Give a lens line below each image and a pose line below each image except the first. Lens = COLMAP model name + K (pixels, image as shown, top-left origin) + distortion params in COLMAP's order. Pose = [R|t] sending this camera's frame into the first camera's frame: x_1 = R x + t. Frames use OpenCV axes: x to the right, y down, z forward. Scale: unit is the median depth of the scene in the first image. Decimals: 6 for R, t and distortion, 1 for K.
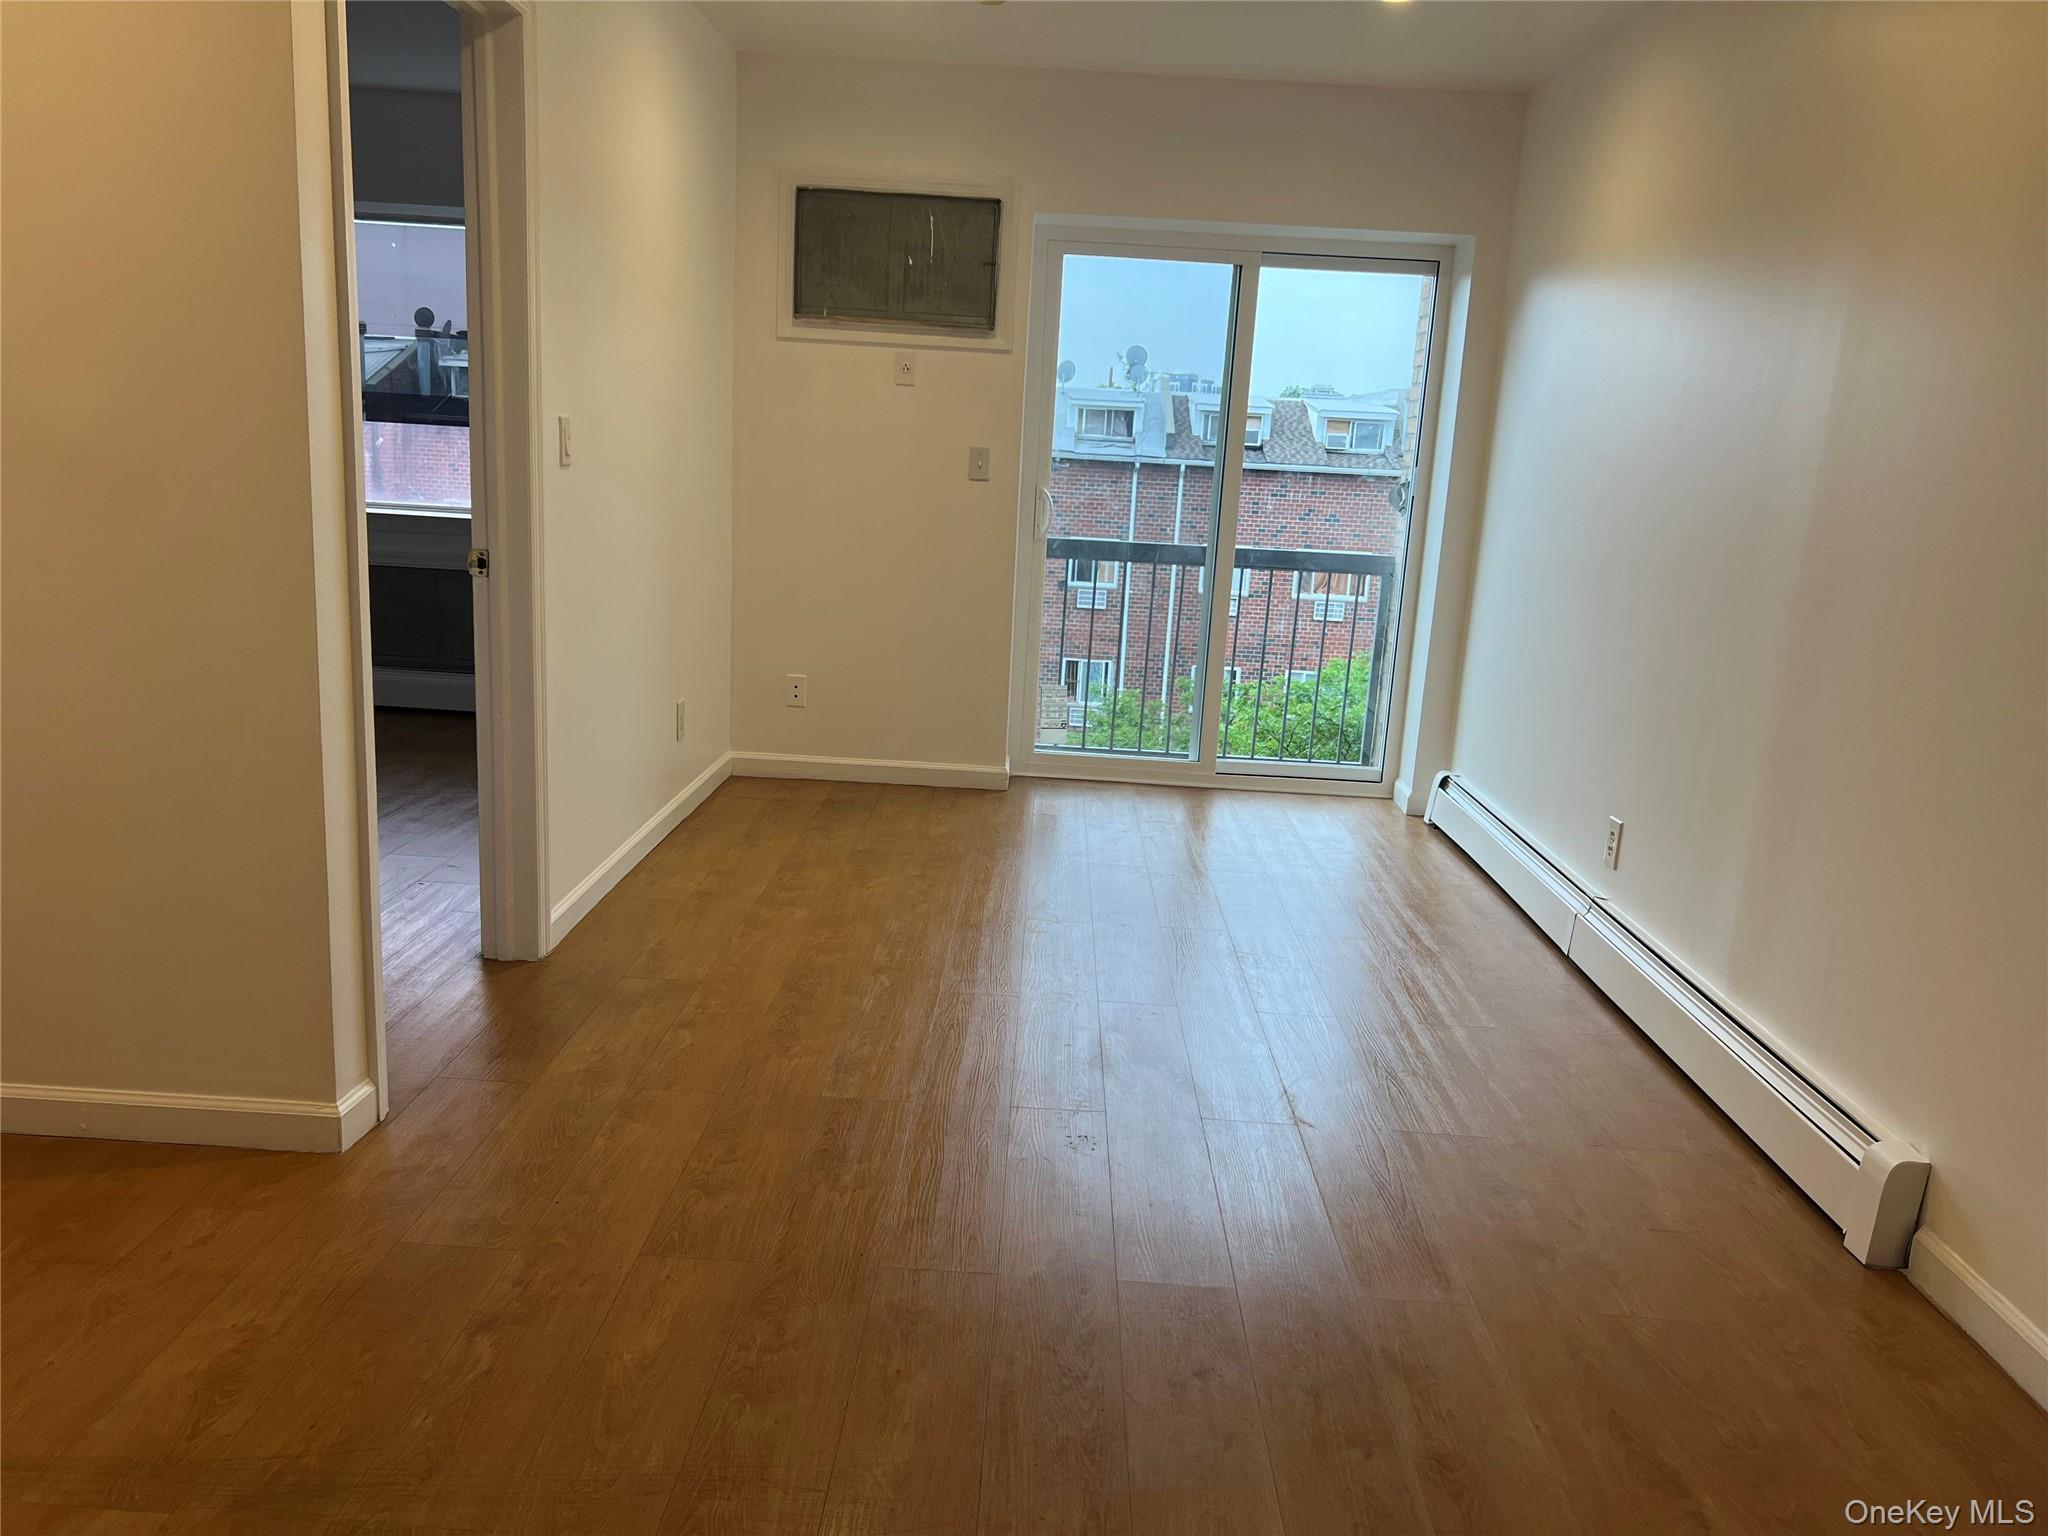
lens RADIAL K [[1557.3, 0, 1021.6], [0, 1557.3, 776.1], [0, 0, 1]] dist [0.095817, -0.110817]
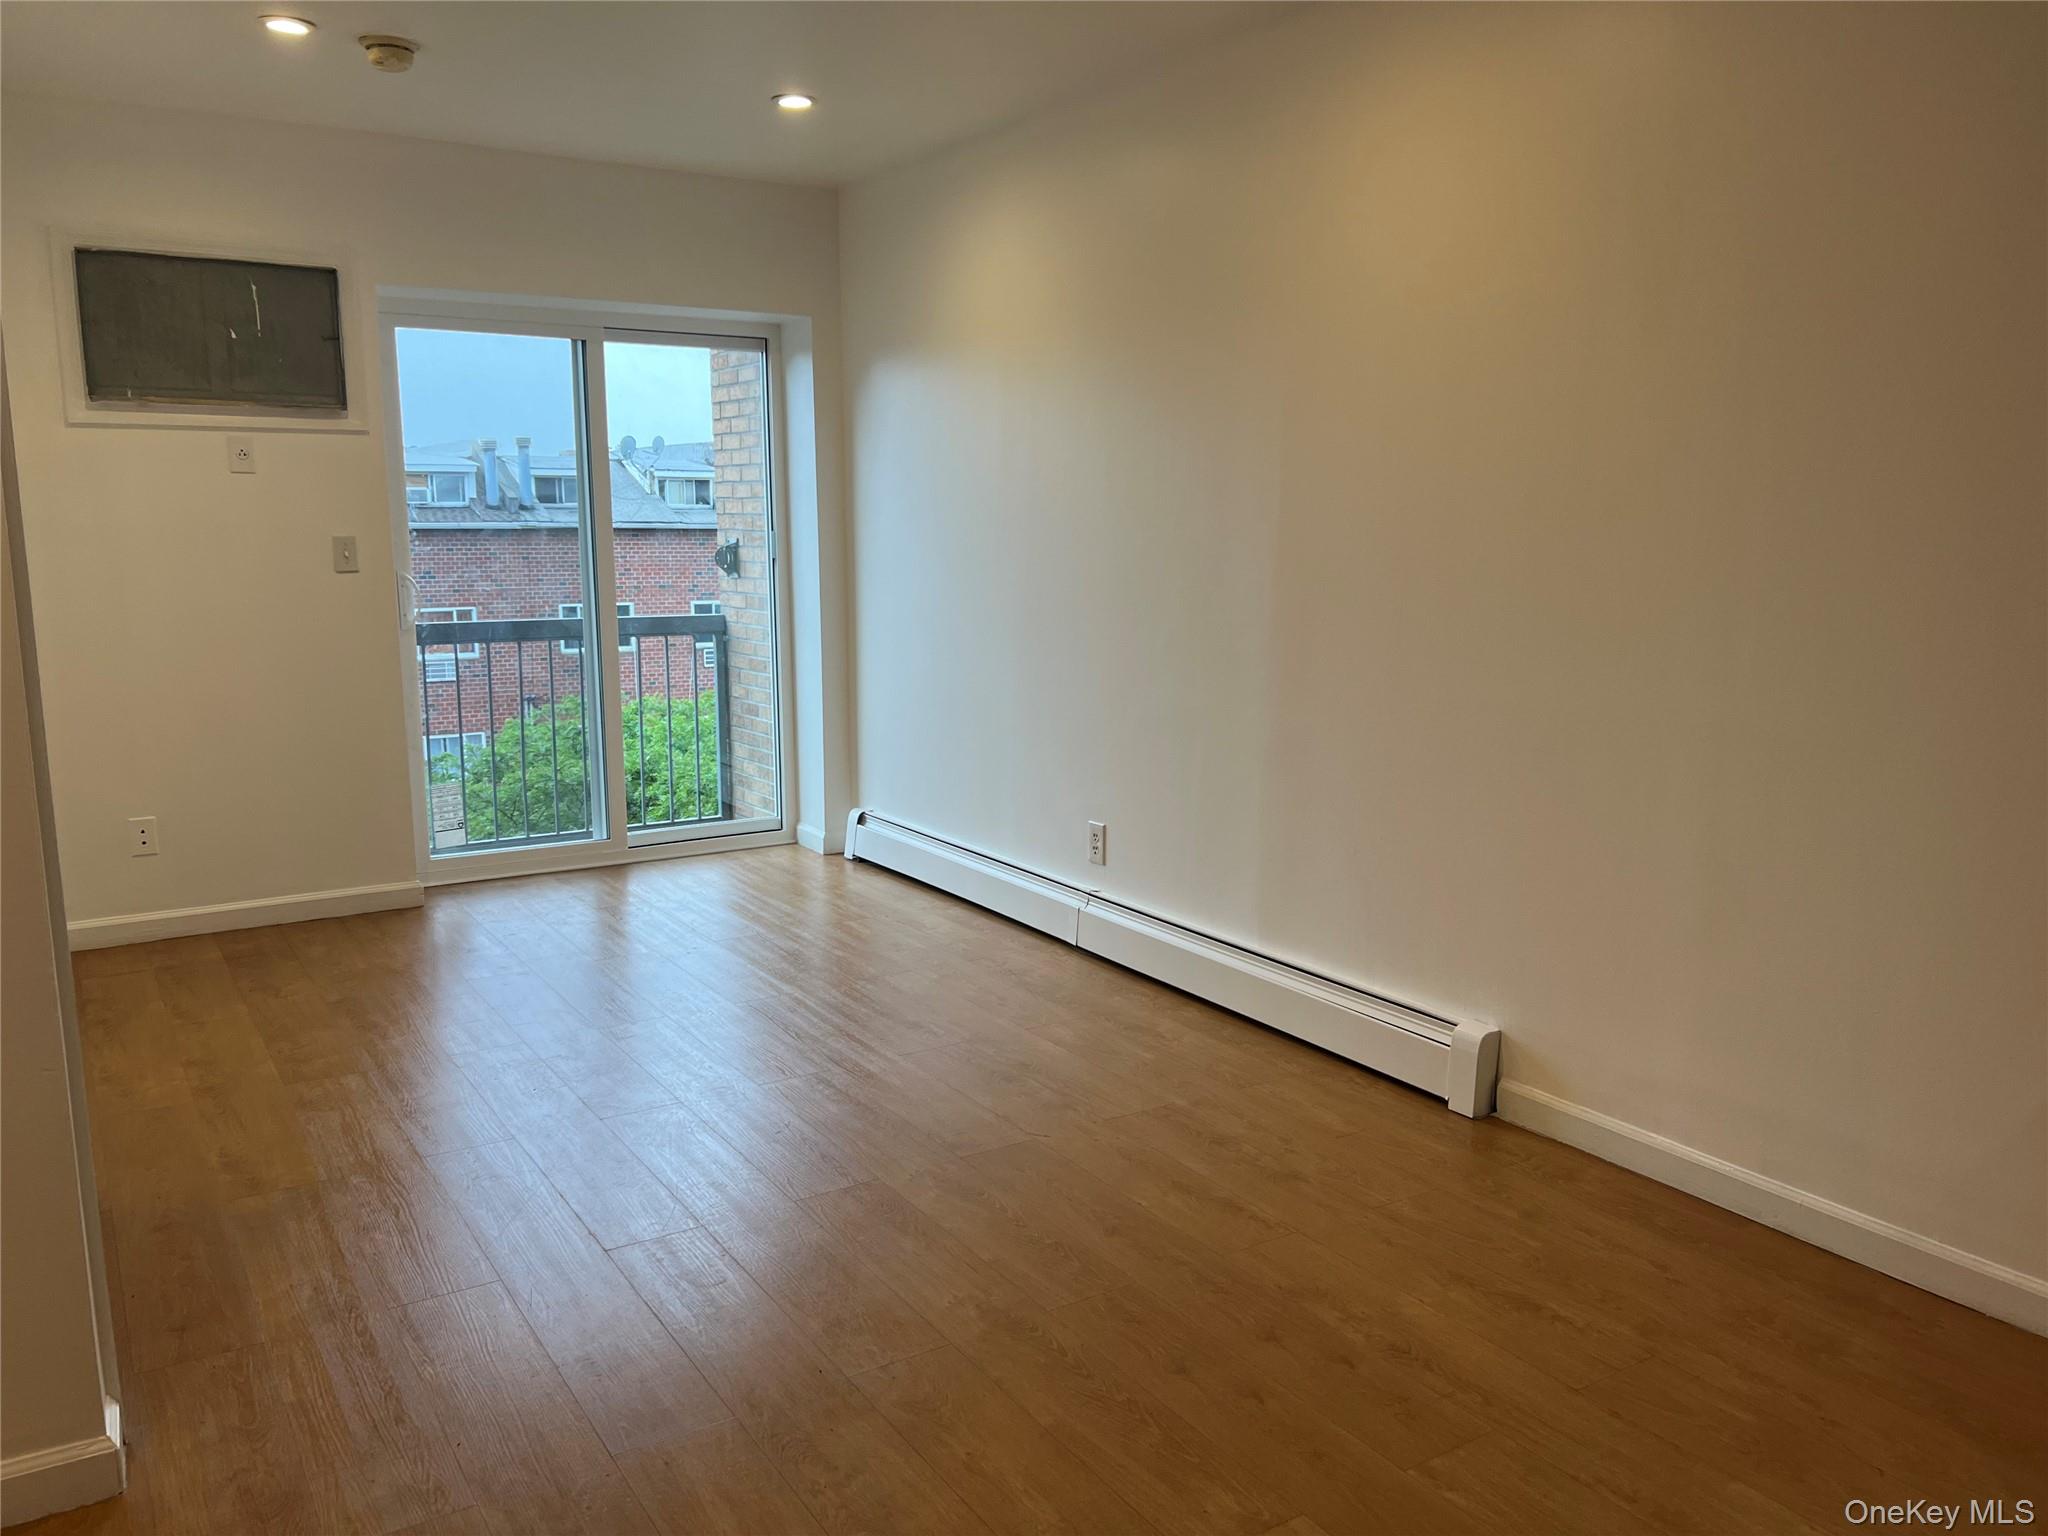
lens RADIAL K [[1566.5, 0, 1024.0], [0, 1566.5, 768.0], [0, 0, 1]] dist [0.035663, -0.000137]
pose [[0.835217, -0.144899, 0.530488, -0.203402], [0.162145, 0.986665, 0.014215, -0.027555], [-0.525473, 0.074143, 0.847573, 0.029797]]
